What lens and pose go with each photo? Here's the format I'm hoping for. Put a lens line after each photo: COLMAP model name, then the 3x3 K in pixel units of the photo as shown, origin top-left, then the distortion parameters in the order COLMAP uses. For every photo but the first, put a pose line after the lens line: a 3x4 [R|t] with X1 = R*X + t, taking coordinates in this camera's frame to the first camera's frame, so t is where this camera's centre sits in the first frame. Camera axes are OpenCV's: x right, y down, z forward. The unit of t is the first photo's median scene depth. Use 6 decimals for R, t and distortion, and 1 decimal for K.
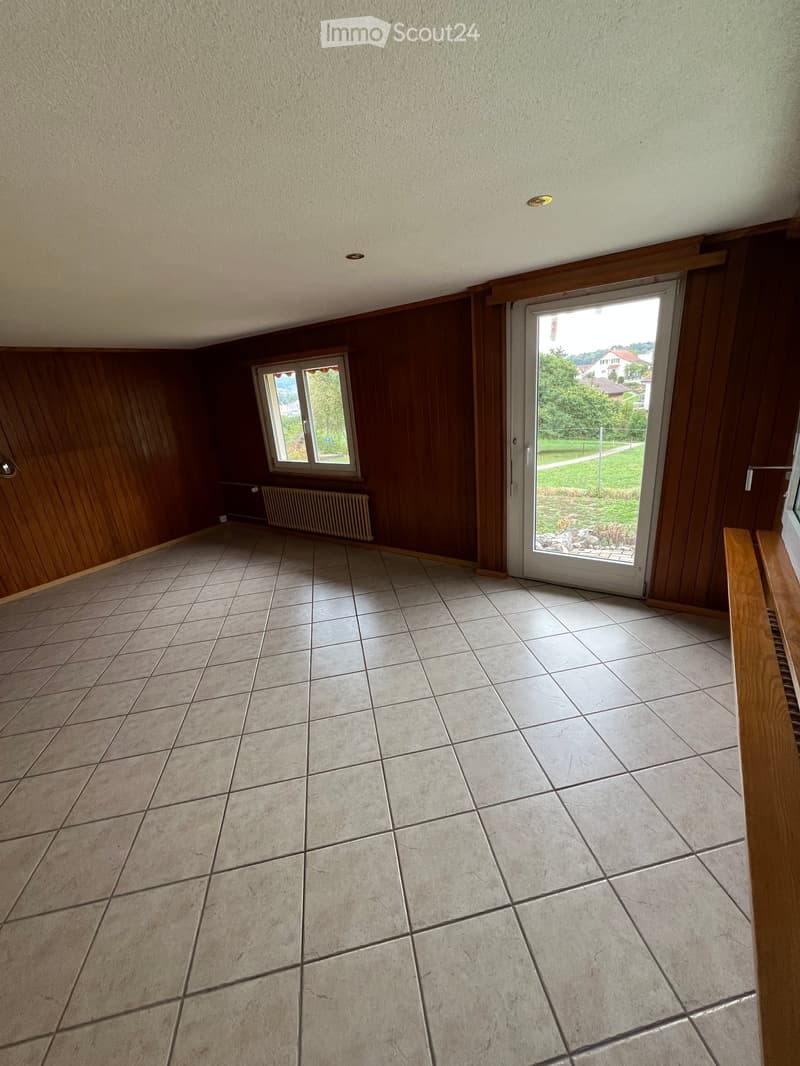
lens RADIAL K [[425.9, 0, 403.7], [0, 425.9, 531.0], [0, 0, 1]] dist [-0.000158, -0.000138]
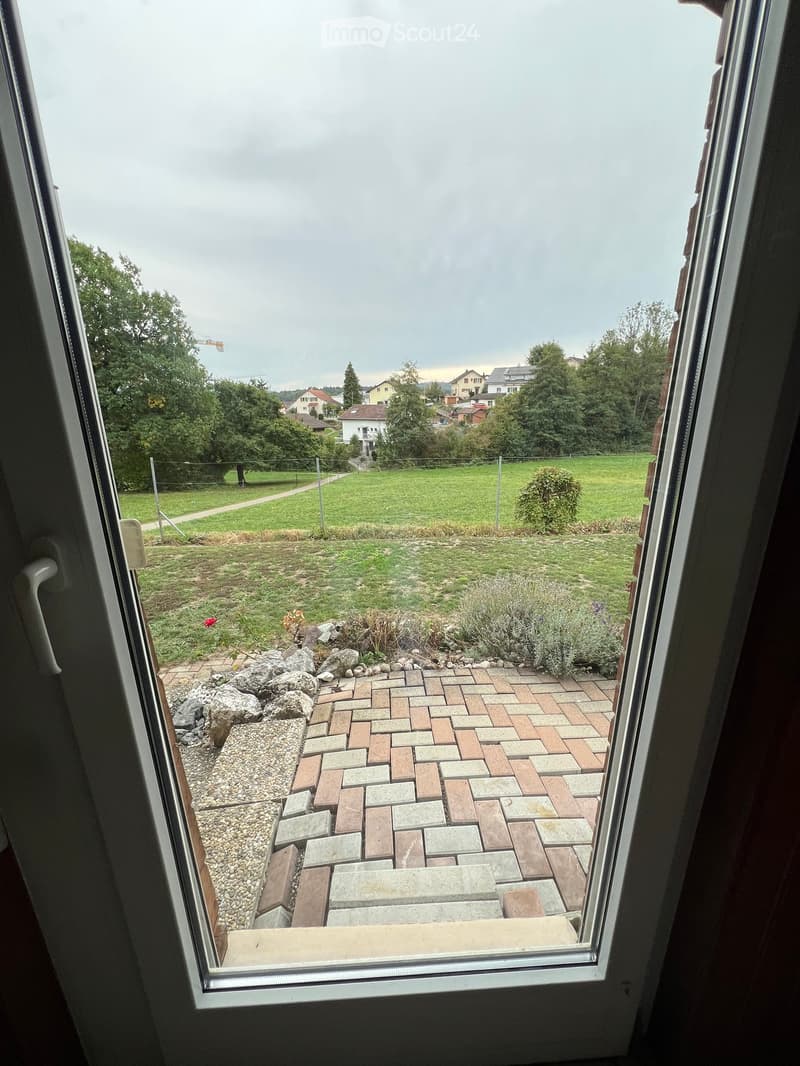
lens RADIAL K [[425.9, 0, 403.7], [0, 425.9, 531.0], [0, 0, 1]] dist [-0.000158, -0.000138]
pose [[0.802228, -0.092645, 0.589785, 0.078864], [0.134808, 0.990482, -0.027780, -0.048111], [-0.581598, 0.101794, 0.807082, 0.206583]]
